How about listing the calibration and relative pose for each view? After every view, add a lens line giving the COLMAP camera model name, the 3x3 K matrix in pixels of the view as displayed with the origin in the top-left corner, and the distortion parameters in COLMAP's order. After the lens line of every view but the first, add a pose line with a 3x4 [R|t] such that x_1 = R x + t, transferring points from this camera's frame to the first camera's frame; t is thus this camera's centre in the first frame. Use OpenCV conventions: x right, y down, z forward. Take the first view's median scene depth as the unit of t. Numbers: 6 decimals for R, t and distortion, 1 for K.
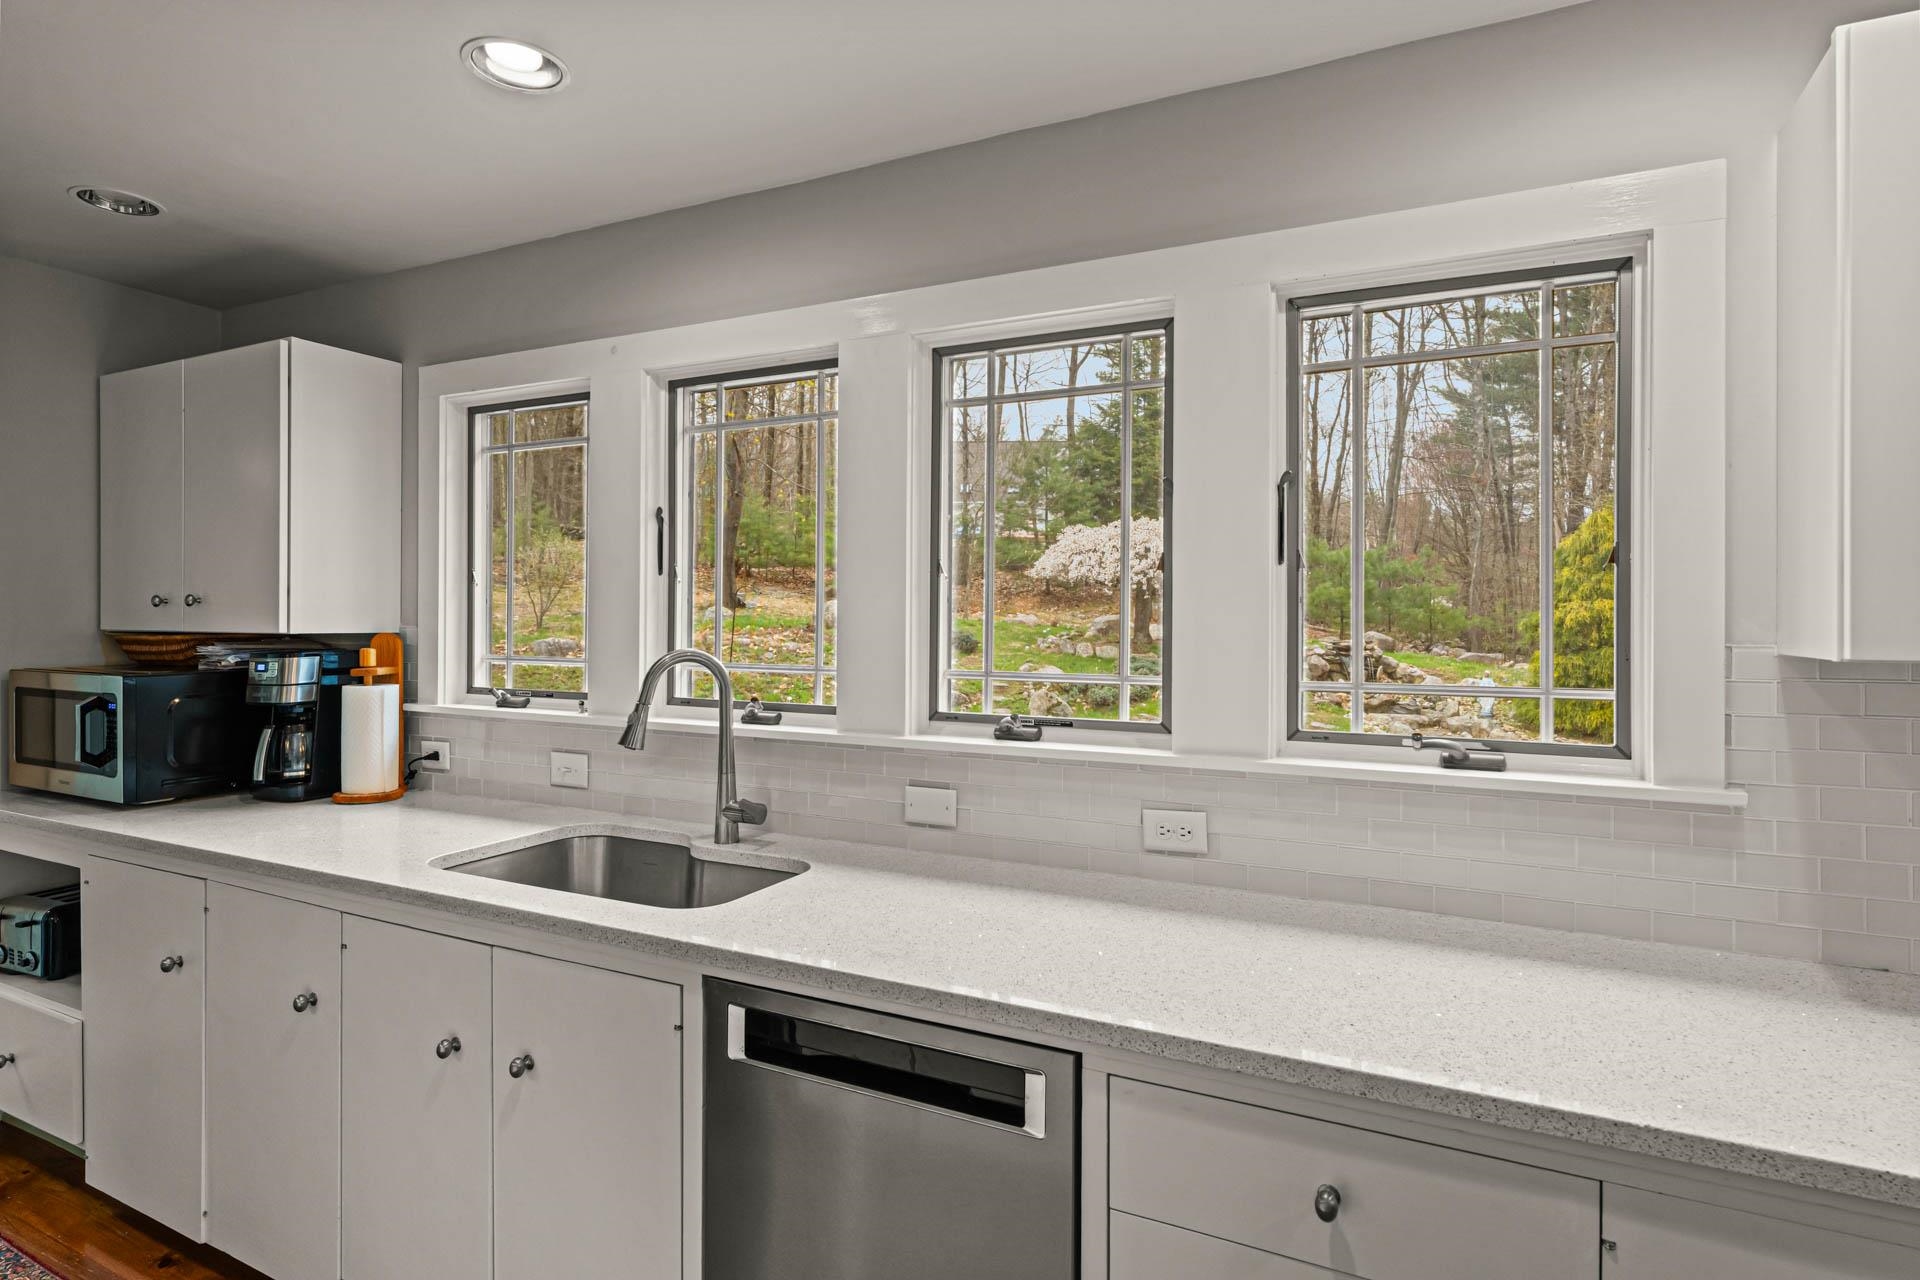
lens RADIAL K [[1021.1, 0, 961.0], [0, 1021.1, 668.8], [0, 0, 1]] dist [0.000056, -0.000128]
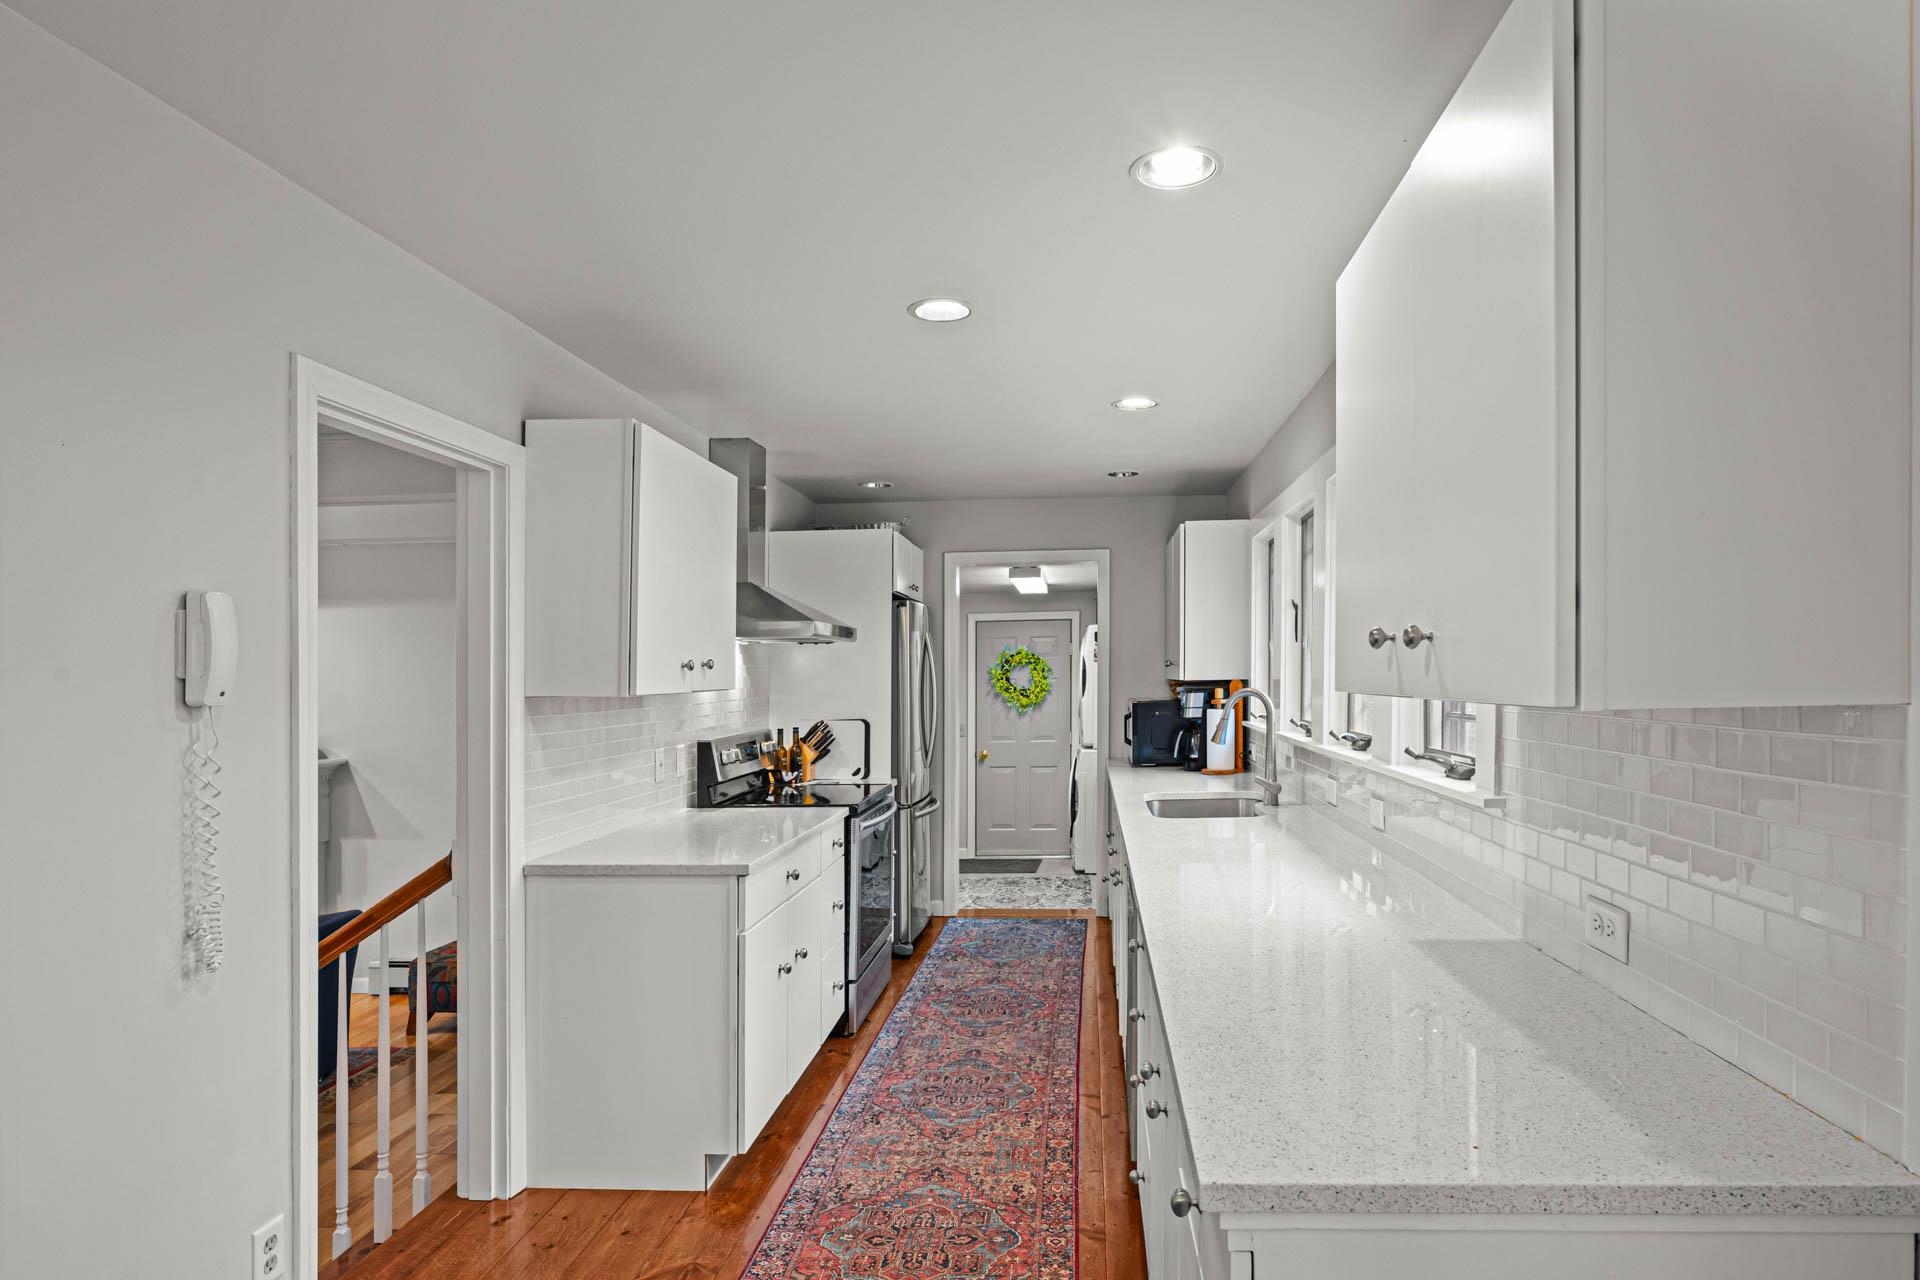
lens RADIAL K [[1021.1, 0, 961.0], [0, 1021.1, 668.8], [0, 0, 1]] dist [0.000056, -0.000128]
pose [[0.339888, -0.007580, -0.940435, 0.911969], [-0.034503, 0.999194, -0.020523, -0.002153], [0.939833, 0.039424, 0.339353, -0.004973]]
